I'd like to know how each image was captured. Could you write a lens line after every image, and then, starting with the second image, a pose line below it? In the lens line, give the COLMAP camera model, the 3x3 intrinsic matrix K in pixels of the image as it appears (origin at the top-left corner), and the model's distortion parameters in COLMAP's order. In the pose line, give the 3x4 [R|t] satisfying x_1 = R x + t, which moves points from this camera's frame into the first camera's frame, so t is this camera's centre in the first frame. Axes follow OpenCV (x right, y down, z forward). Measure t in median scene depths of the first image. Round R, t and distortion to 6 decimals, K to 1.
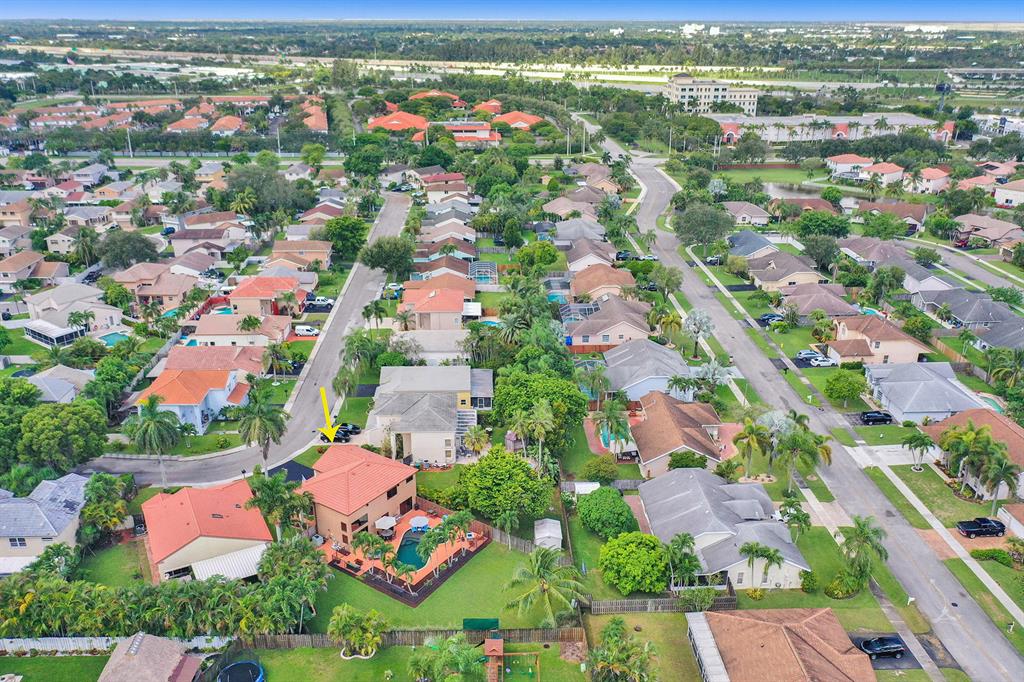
lens RADIAL K [[828.0, 0, 512.0], [0, 828.0, 341.0], [0, 0, 1]] dist [-0.001894, -0.000623]
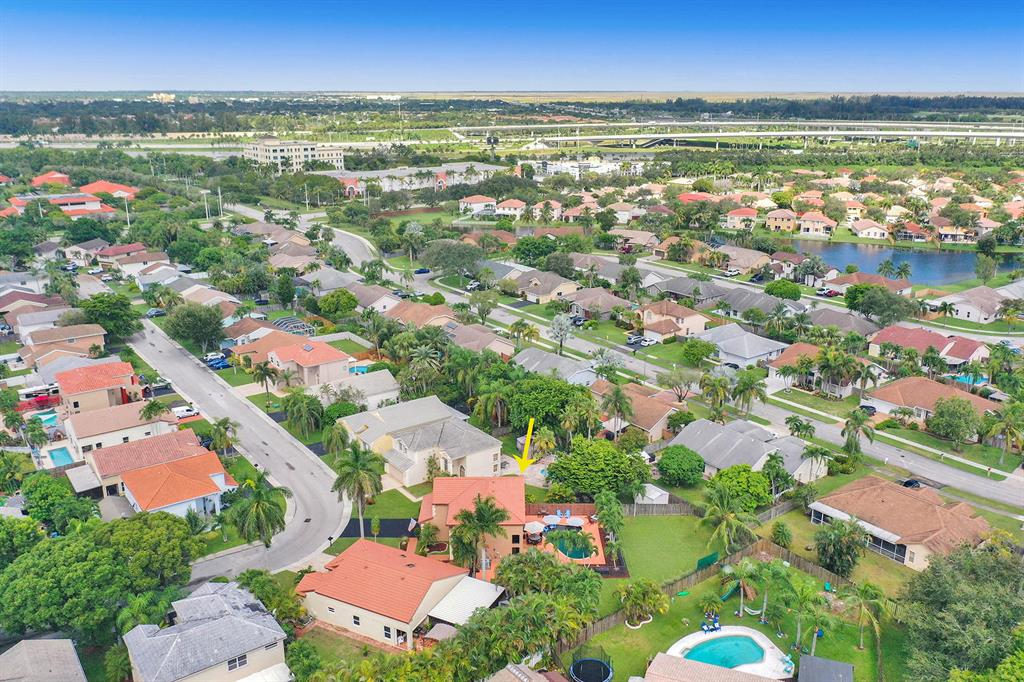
lens RADIAL K [[823.1, 0, 512.0], [0, 823.1, 341.0], [0, 0, 1]] dist [-0.002592, -0.002114]
pose [[0.819969, -0.165988, 0.547812, -0.212013], [0.206401, 0.978388, -0.012491, -0.001508], [-0.533900, 0.123311, 0.836508, 0.033527]]
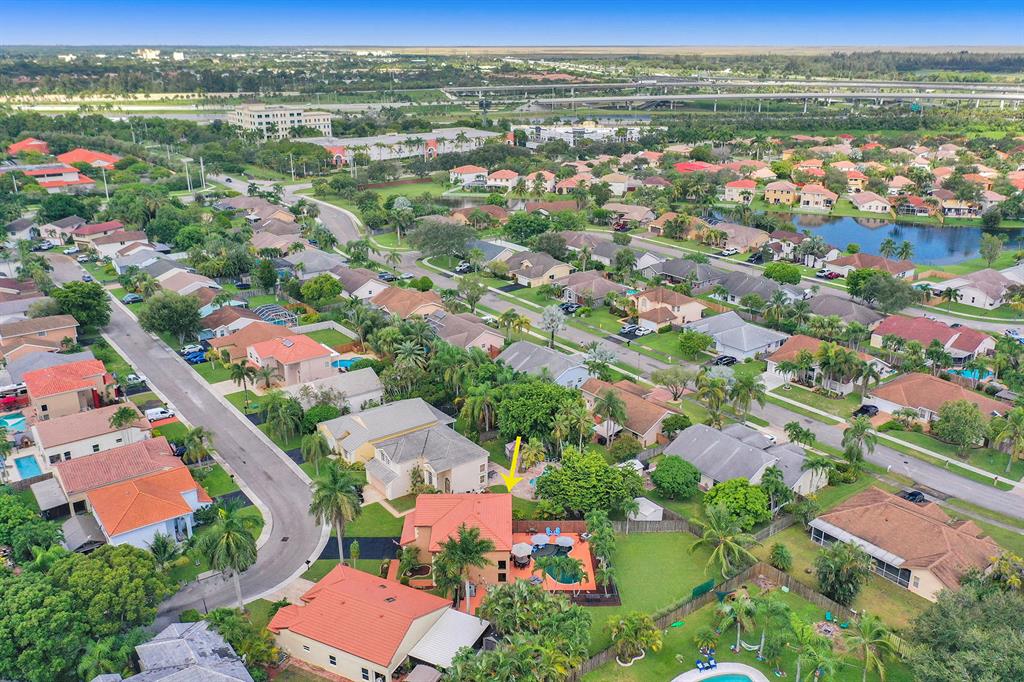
lens RADIAL K [[828.0, 0, 512.0], [0, 828.0, 341.0], [0, 0, 1]] dist [-0.001894, -0.000623]
pose [[0.816054, -0.193792, 0.544518, -0.197267], [0.208117, 0.977442, 0.035969, -0.019793], [-0.539206, 0.083970, 0.837977, 0.043351]]
